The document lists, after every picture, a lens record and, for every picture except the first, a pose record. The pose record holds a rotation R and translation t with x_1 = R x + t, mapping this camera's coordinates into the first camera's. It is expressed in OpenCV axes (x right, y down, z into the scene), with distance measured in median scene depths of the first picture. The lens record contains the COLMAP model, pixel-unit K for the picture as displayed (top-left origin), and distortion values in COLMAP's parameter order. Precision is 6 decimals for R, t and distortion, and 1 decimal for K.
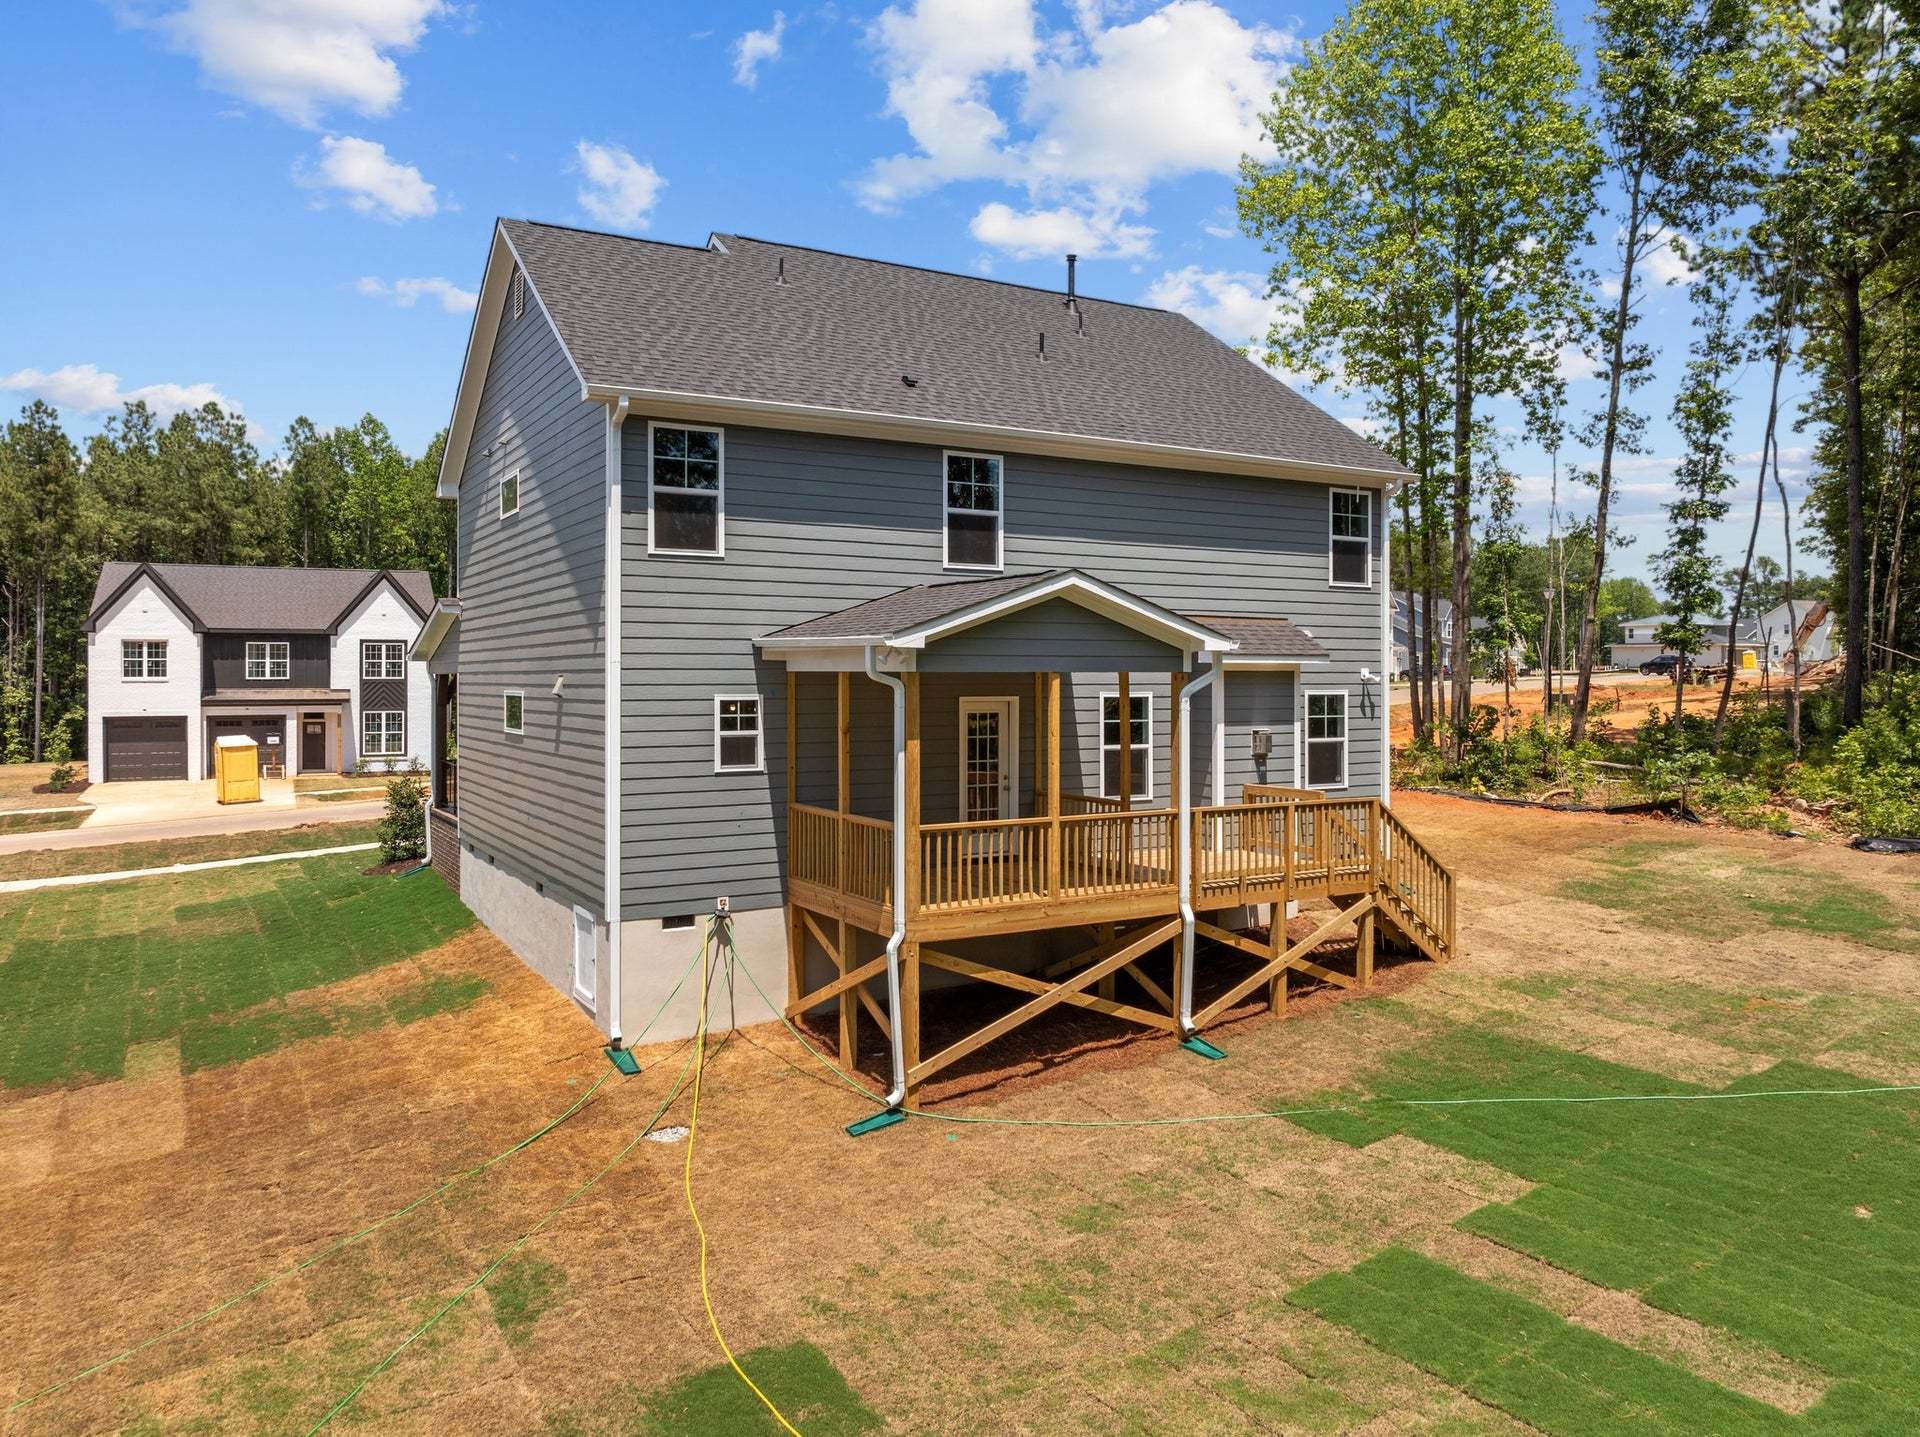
lens RADIAL K [[1359.4, 0, 958.9], [0, 1359.4, 663.4], [0, 0, 1]] dist [-0.024668, 0.000082]
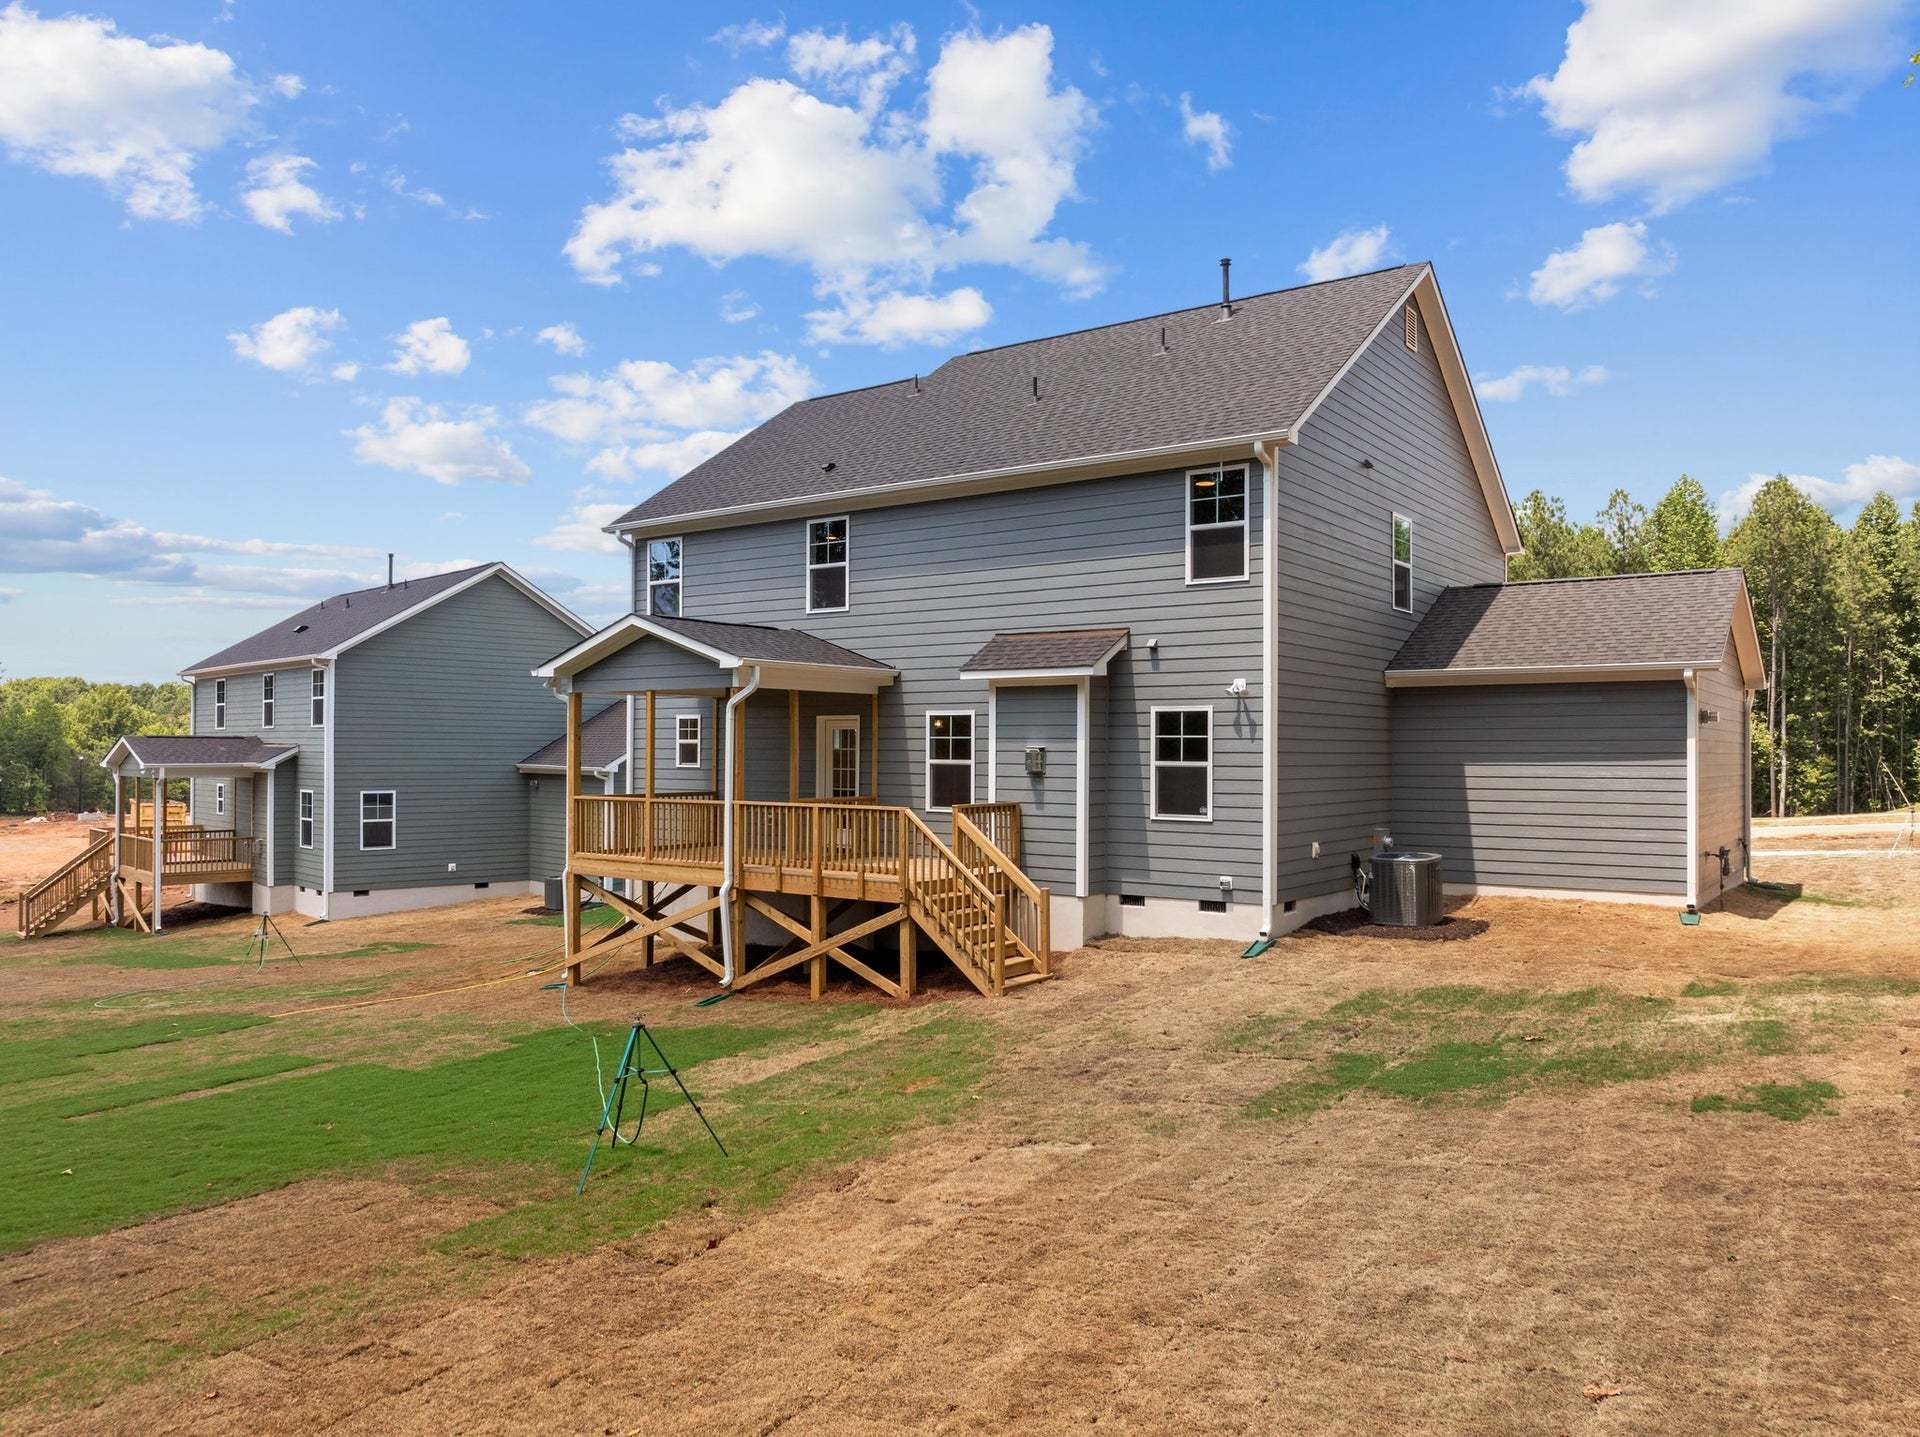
lens RADIAL K [[1357.9, 0, 960.0], [0, 1357.9, 718.5], [0, 0, 1]] dist [-0.040038, 0.002606]
pose [[0.402270, -0.019366, -0.915316, 1.218788], [0.005049, 0.999808, -0.018934, 0.052557], [0.915507, 0.002995, 0.402291, 0.635440]]
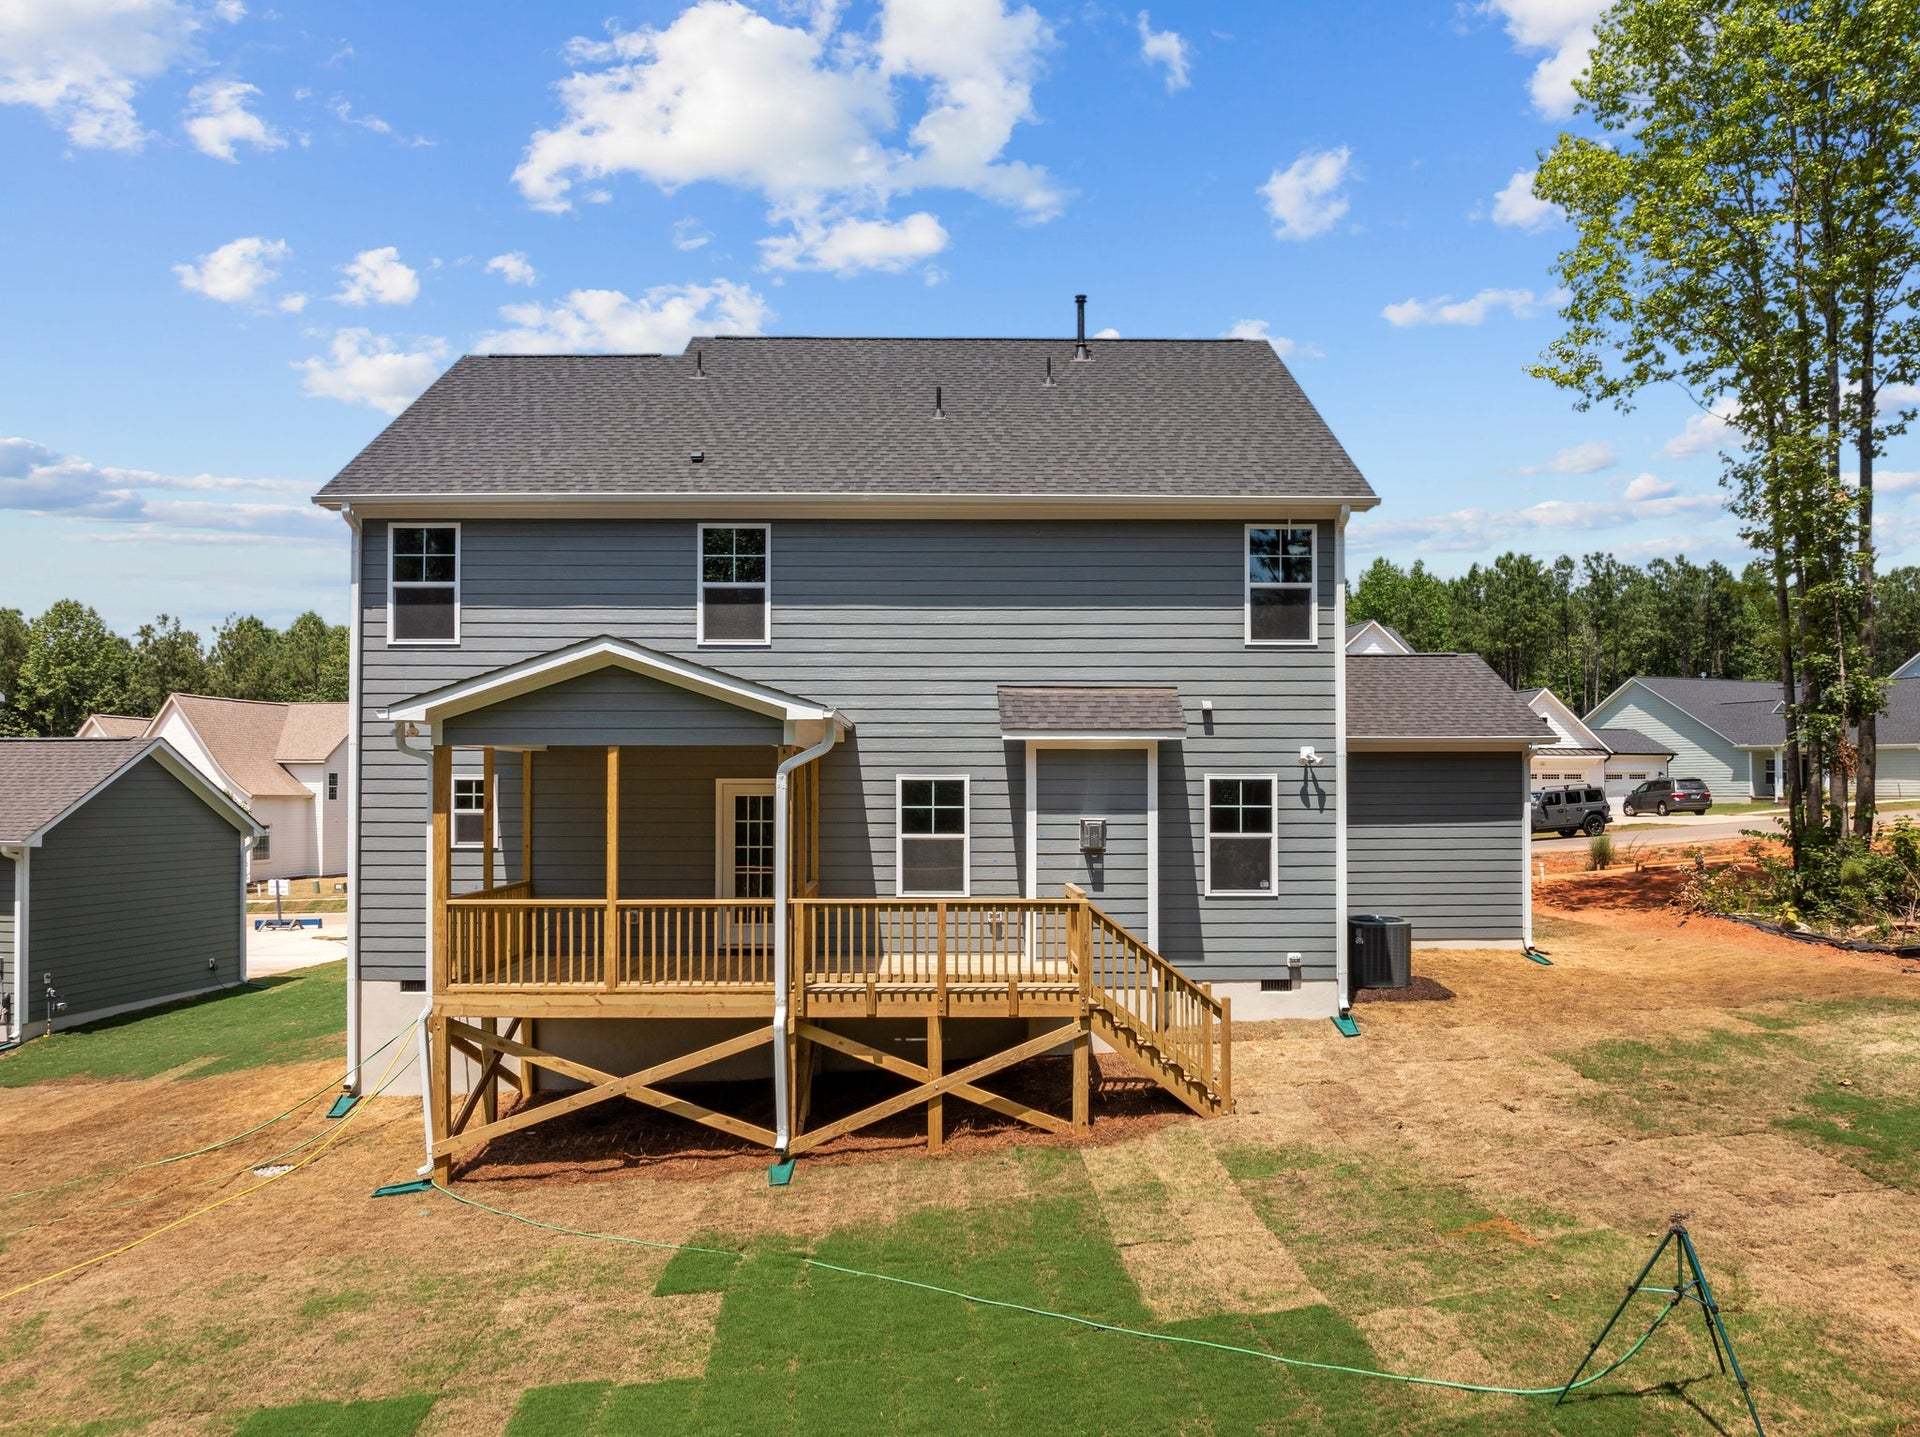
lens RADIAL K [[1368.2, 0, 959.4], [0, 1368.2, 748.2], [0, 0, 1]] dist [-0.041035, 0.009696]
pose [[0.867546, -0.014259, -0.497152, 0.643444], [0.004846, 0.999784, -0.020220, 0.024316], [0.497333, 0.015132, 0.867428, 0.255015]]
